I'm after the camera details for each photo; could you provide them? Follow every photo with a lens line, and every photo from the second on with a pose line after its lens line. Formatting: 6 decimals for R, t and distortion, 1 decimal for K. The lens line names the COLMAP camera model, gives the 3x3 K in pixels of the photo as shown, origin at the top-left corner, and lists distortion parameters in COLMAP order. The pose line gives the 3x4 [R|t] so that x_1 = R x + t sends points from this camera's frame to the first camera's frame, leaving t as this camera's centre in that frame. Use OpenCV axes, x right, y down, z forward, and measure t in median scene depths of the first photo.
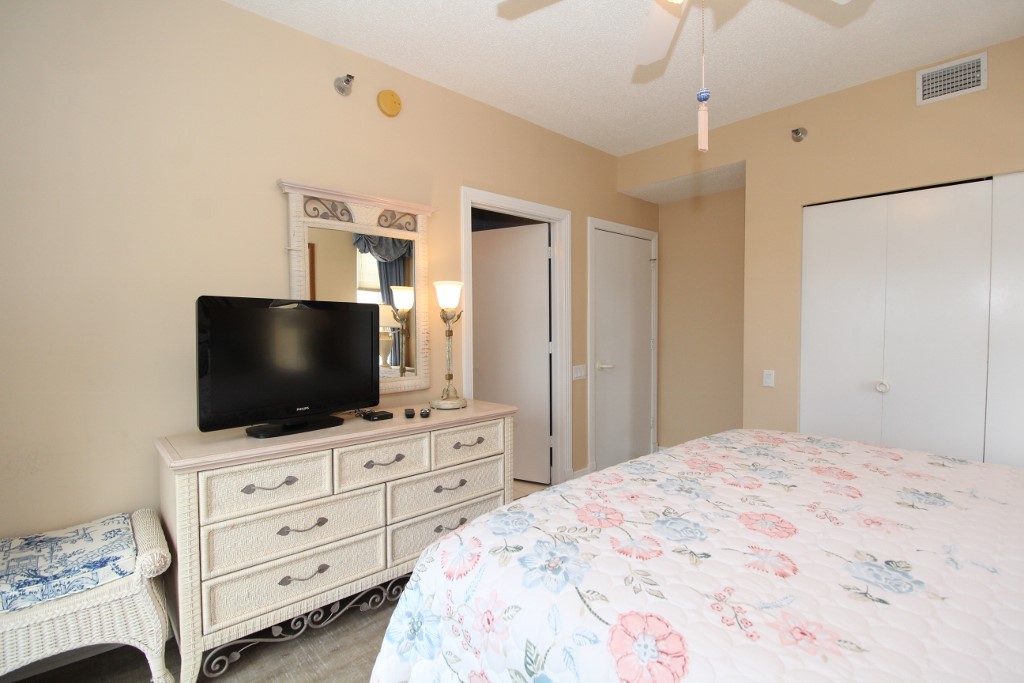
lens RADIAL K [[483.1, 0, 507.7], [0, 483.1, 337.0], [0, 0, 1]] dist [0.000131, -0.000850]
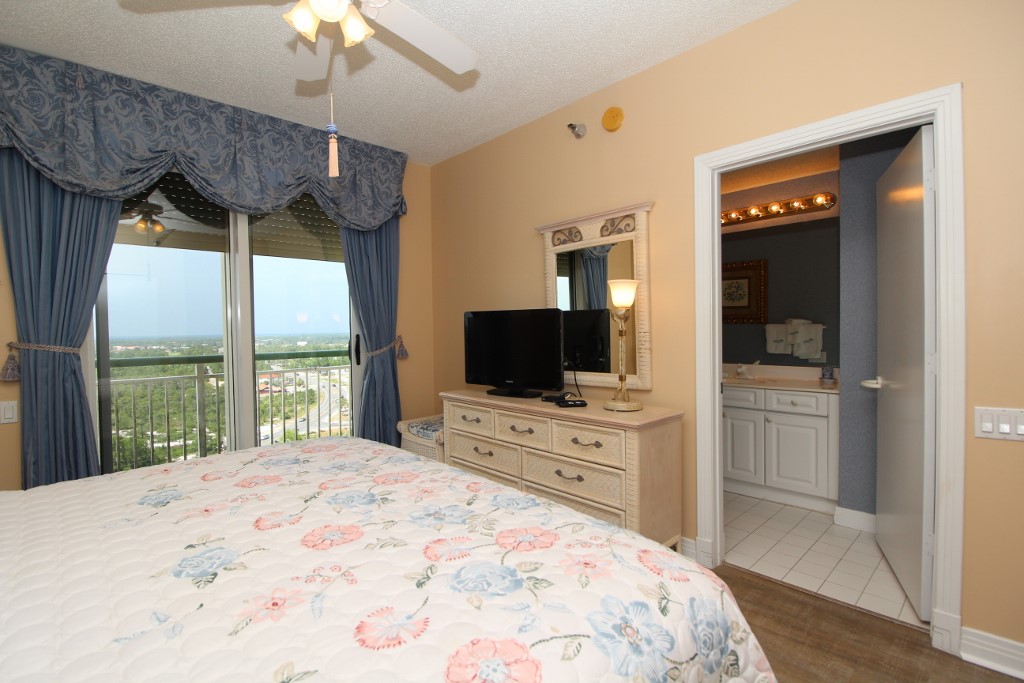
lens RADIAL K [[483.1, 0, 507.7], [0, 483.1, 337.0], [0, 0, 1]] dist [0.000131, -0.000850]
pose [[0.011450, 0.021959, -0.999693, 0.948720], [-0.006978, 0.999736, 0.021880, -0.021925], [0.999910, 0.006725, 0.011600, 0.849523]]
